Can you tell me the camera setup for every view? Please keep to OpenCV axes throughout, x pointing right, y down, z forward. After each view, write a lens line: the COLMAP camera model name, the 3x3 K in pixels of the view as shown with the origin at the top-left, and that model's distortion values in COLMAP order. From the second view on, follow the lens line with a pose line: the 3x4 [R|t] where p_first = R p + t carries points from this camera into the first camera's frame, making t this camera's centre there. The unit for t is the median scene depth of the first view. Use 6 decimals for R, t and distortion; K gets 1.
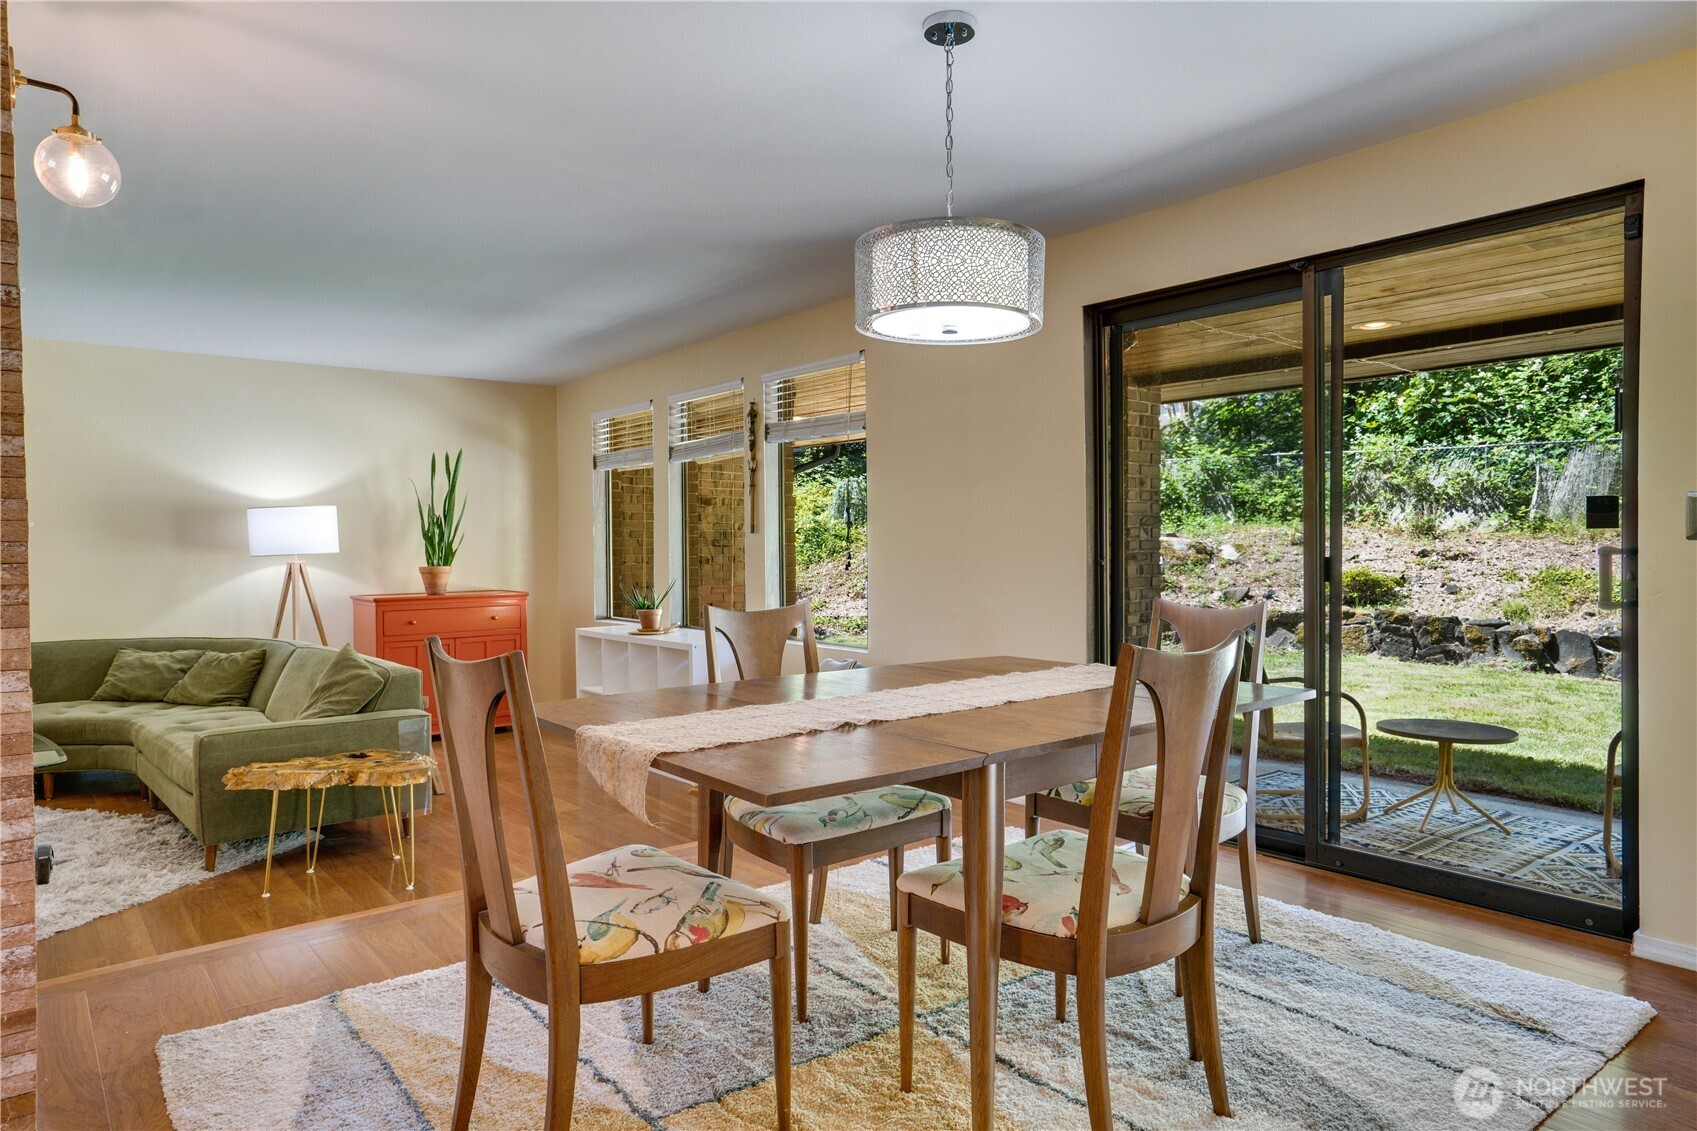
lens RADIAL K [[1060.9, 0, 835.4], [0, 1060.9, 561.7], [0, 0, 1]] dist [-0.004177, -0.005523]
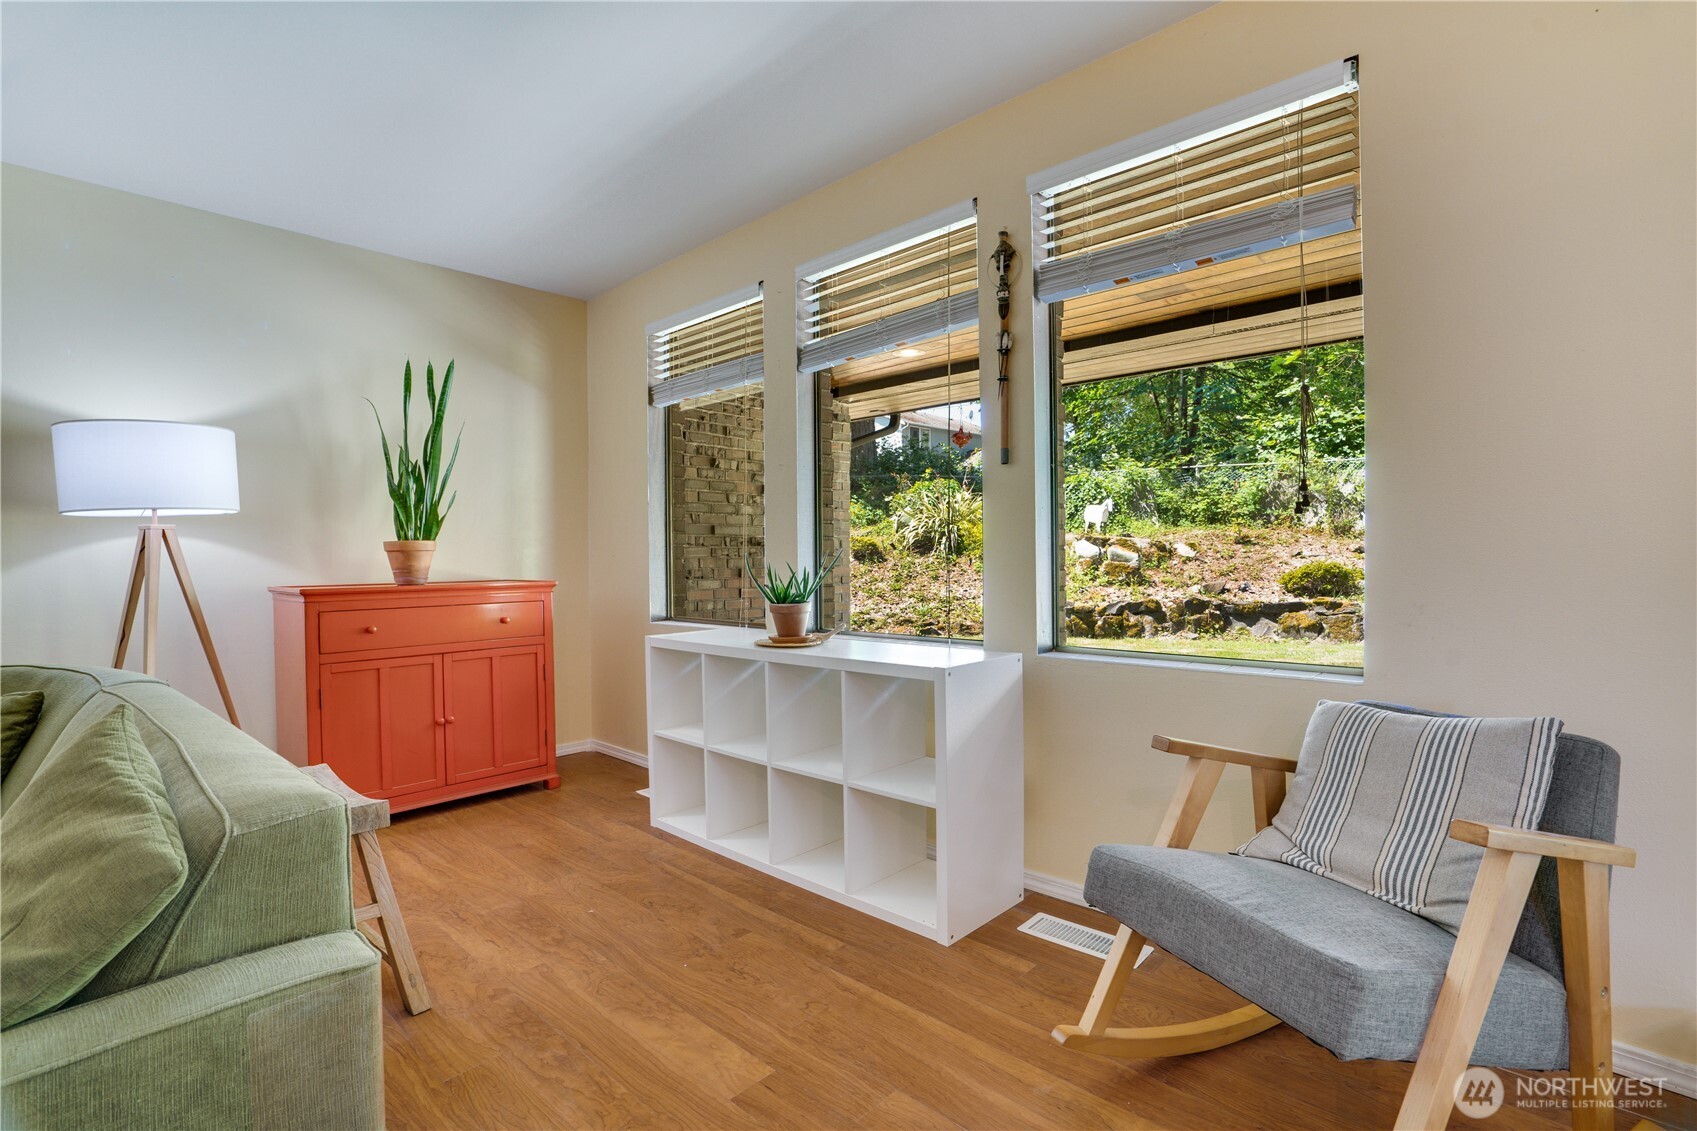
lens RADIAL K [[776.1, 0, 833.8], [0, 776.1, 566.3], [0, 0, 1]] dist [-0.048768, 0.013546]
pose [[0.990925, -0.004408, 0.134342, -0.183134], [0.005653, 0.999945, -0.008886, 0.024792], [-0.134296, 0.009565, 0.990895, 0.499741]]
